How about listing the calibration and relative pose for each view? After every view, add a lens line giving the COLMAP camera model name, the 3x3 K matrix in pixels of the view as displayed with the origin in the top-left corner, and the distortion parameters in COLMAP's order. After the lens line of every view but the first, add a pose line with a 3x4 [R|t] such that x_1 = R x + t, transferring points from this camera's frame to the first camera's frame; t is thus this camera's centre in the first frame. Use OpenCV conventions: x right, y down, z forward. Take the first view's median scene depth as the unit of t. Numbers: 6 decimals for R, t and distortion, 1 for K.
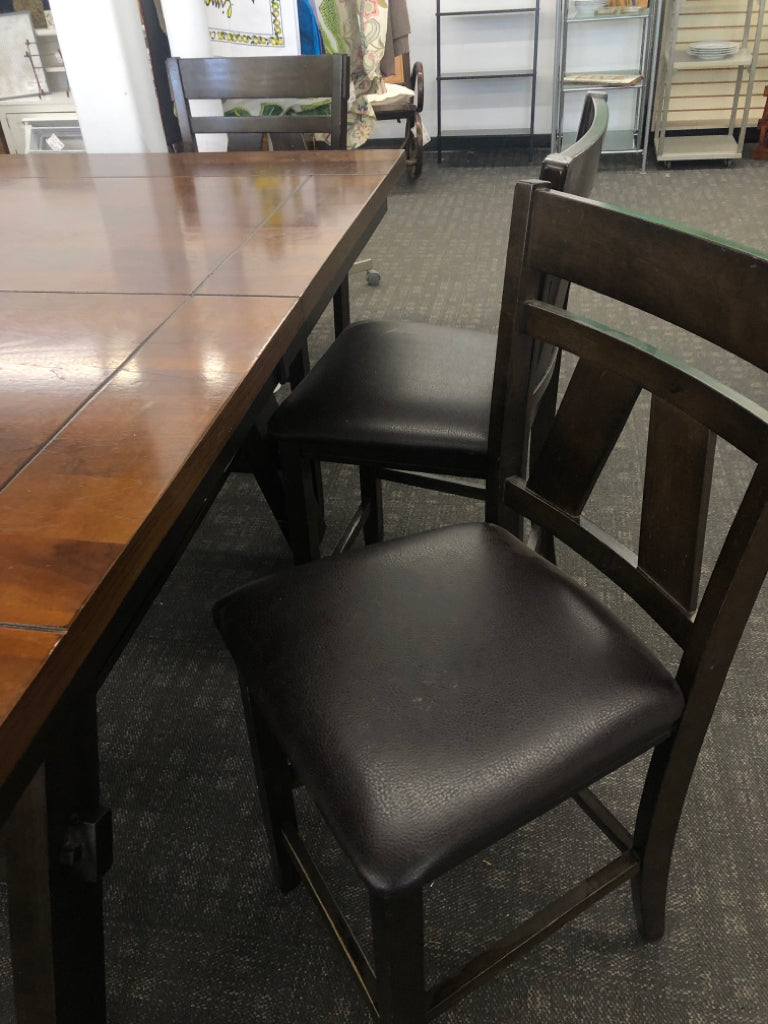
lens RADIAL K [[811.8, 0, 361.6], [0, 811.8, 510.6], [0, 0, 1]] dist [0.152574, -0.203942]
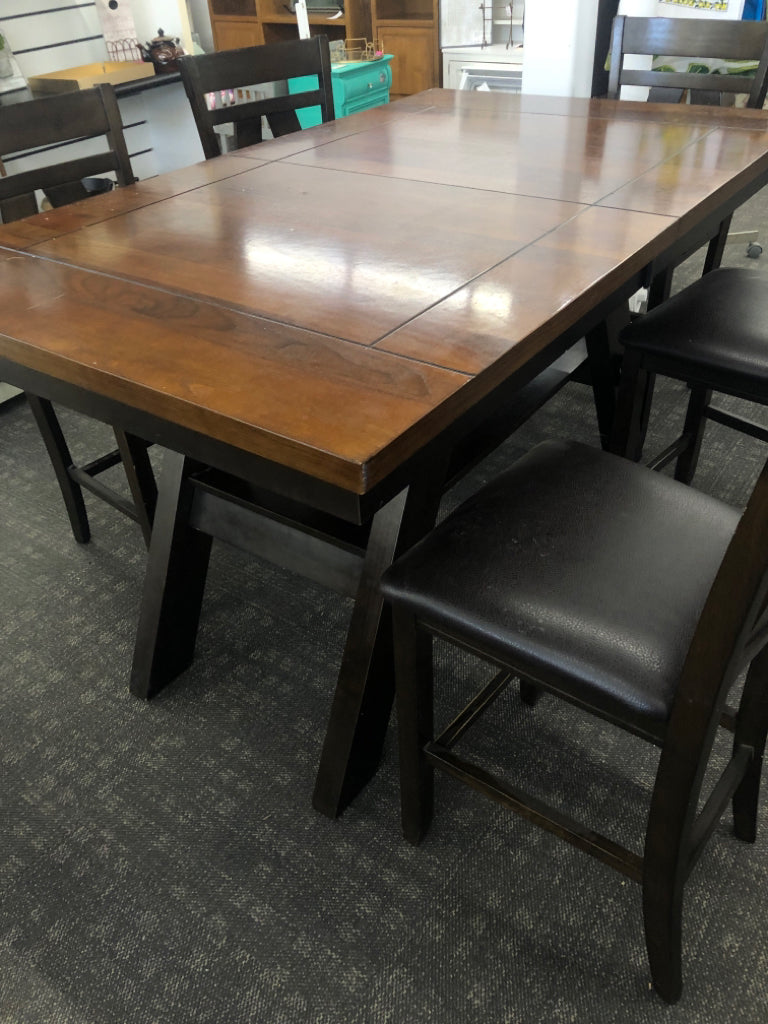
lens RADIAL K [[812.0, 0, 384.0], [0, 812.0, 512.0], [0, 0, 1]] dist [0.007982, 0.012620]
pose [[0.909727, 0.260196, -0.323565, 0.013843], [-0.245160, 0.965556, 0.087170, 0.081688], [0.335101, 0.000024, 0.942182, -0.137104]]
